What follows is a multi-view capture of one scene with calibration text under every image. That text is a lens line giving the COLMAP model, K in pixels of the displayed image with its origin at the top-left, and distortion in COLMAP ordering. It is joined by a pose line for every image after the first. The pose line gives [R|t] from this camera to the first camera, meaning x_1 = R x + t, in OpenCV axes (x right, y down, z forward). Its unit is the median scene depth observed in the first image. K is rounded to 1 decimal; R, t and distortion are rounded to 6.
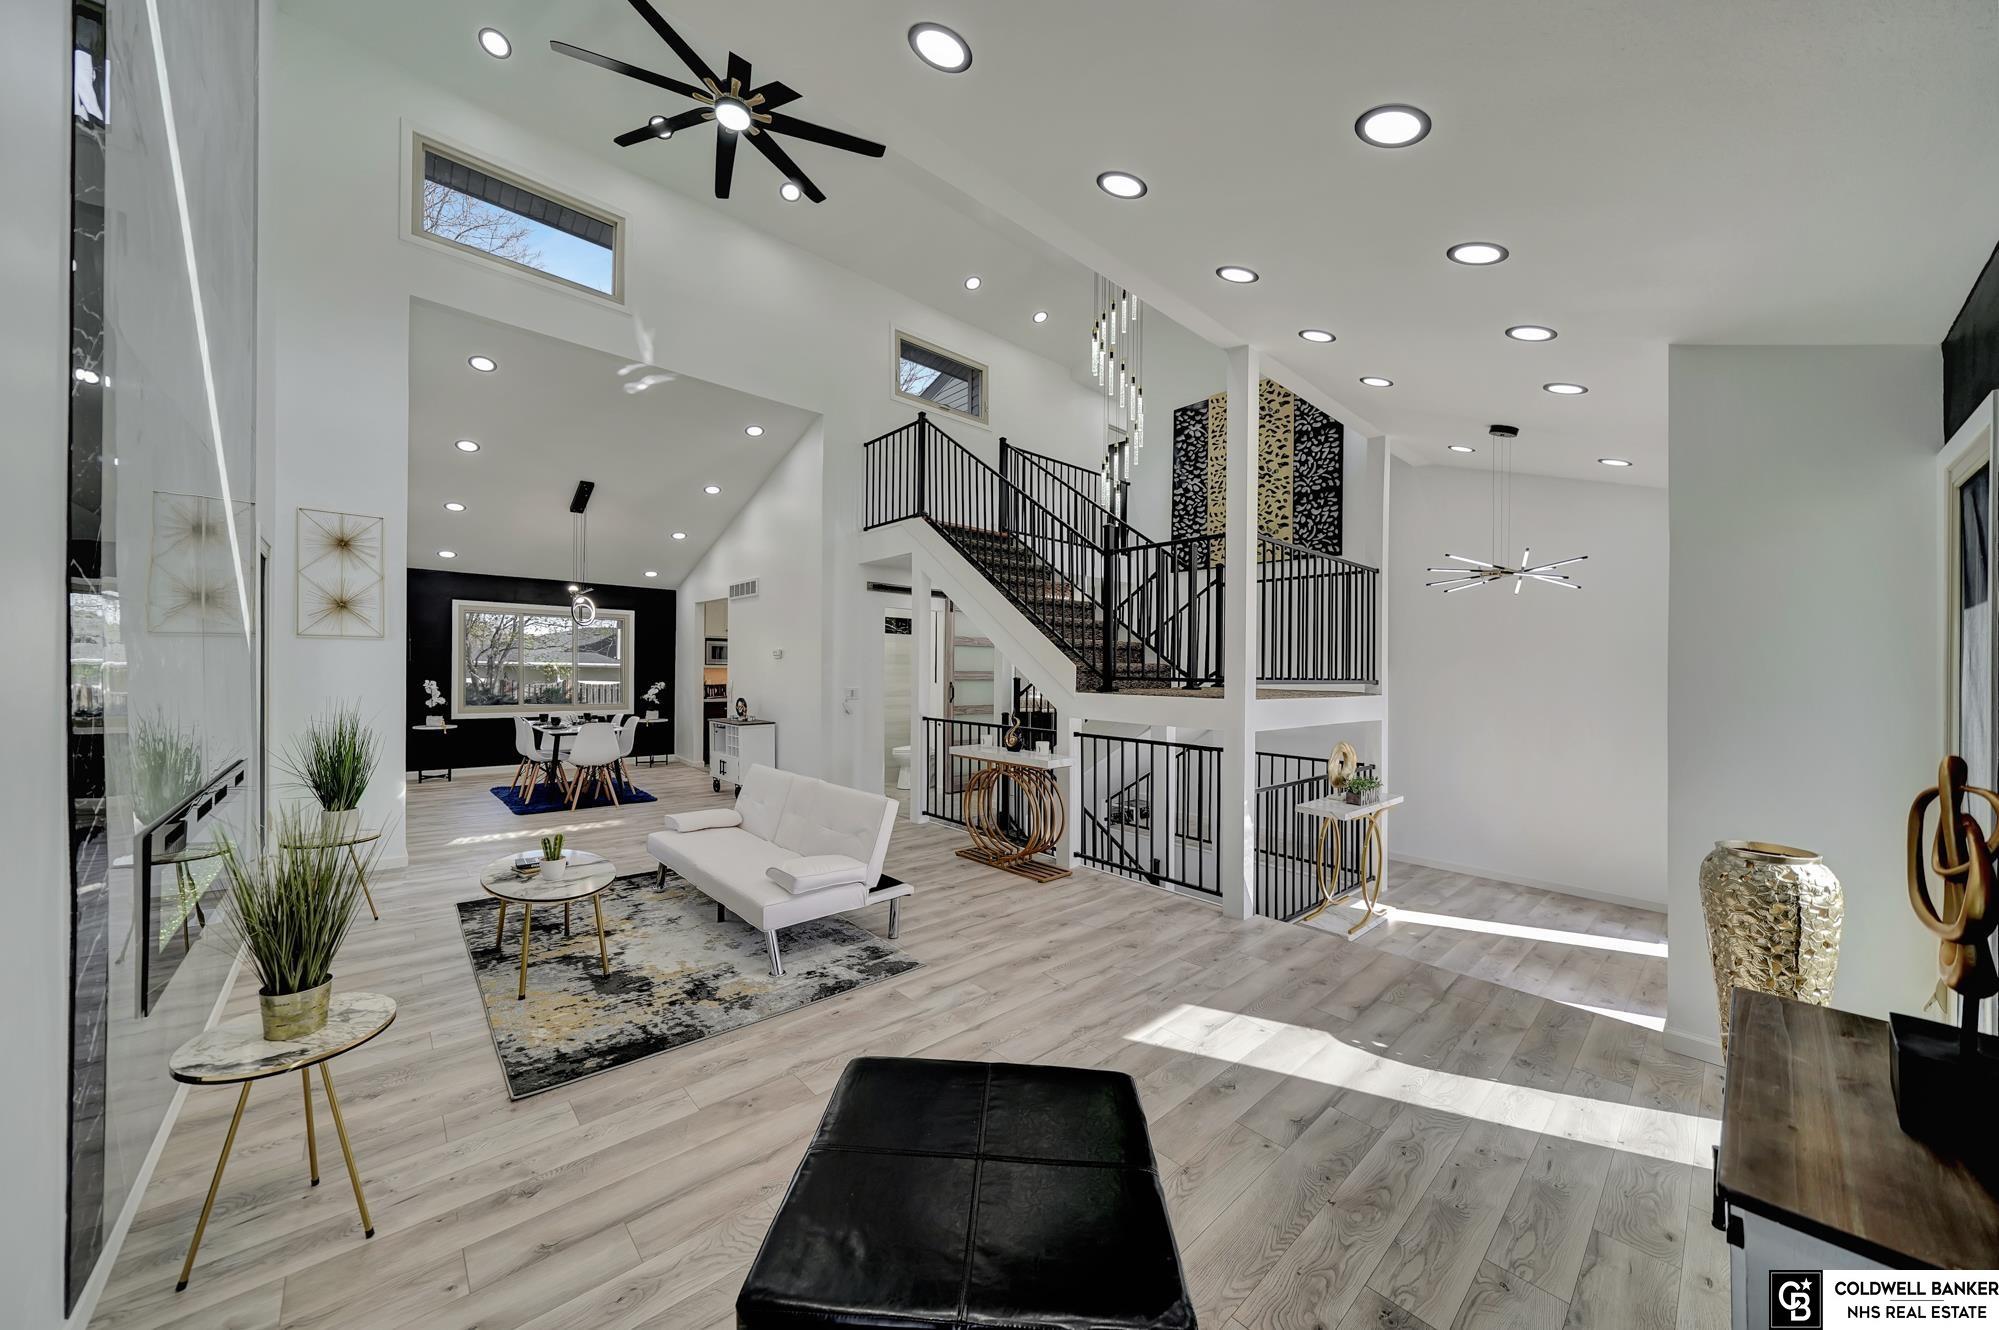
lens RADIAL K [[688.1, 0, 982.4], [0, 688.1, 674.1], [0, 0, 1]] dist [-0.009157, 0.000021]
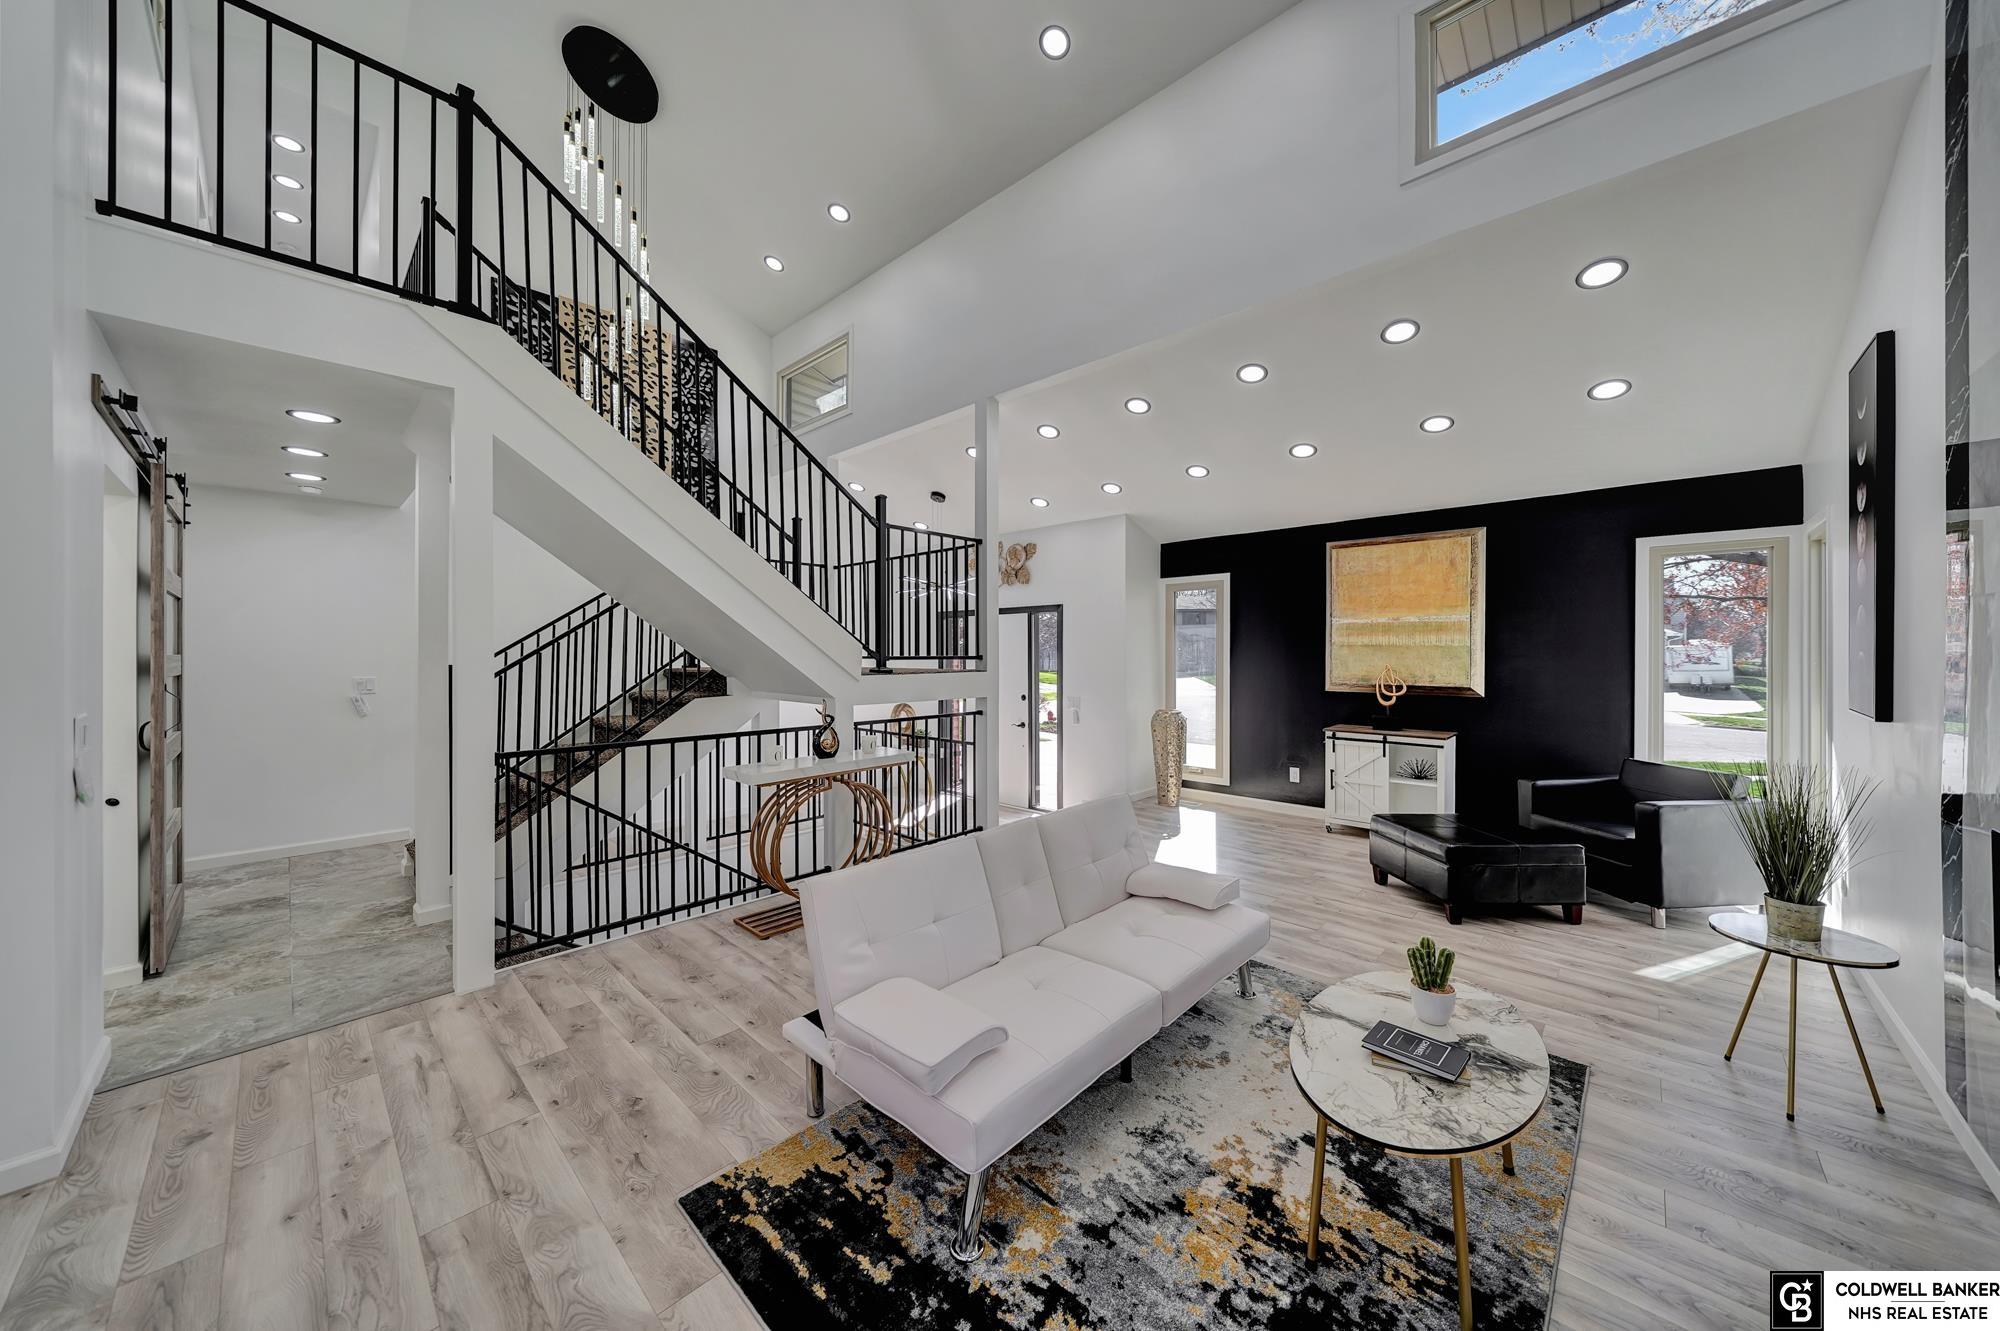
lens RADIAL K [[684.3, 0, 991.2], [0, 684.3, 652.4], [0, 0, 1]] dist [-0.004573, 0.000244]
pose [[-0.080790, -0.013691, 0.996637, -0.812054], [0.005551, 0.999884, 0.014186, -0.016708], [-0.996716, 0.006679, -0.080704, 0.983704]]
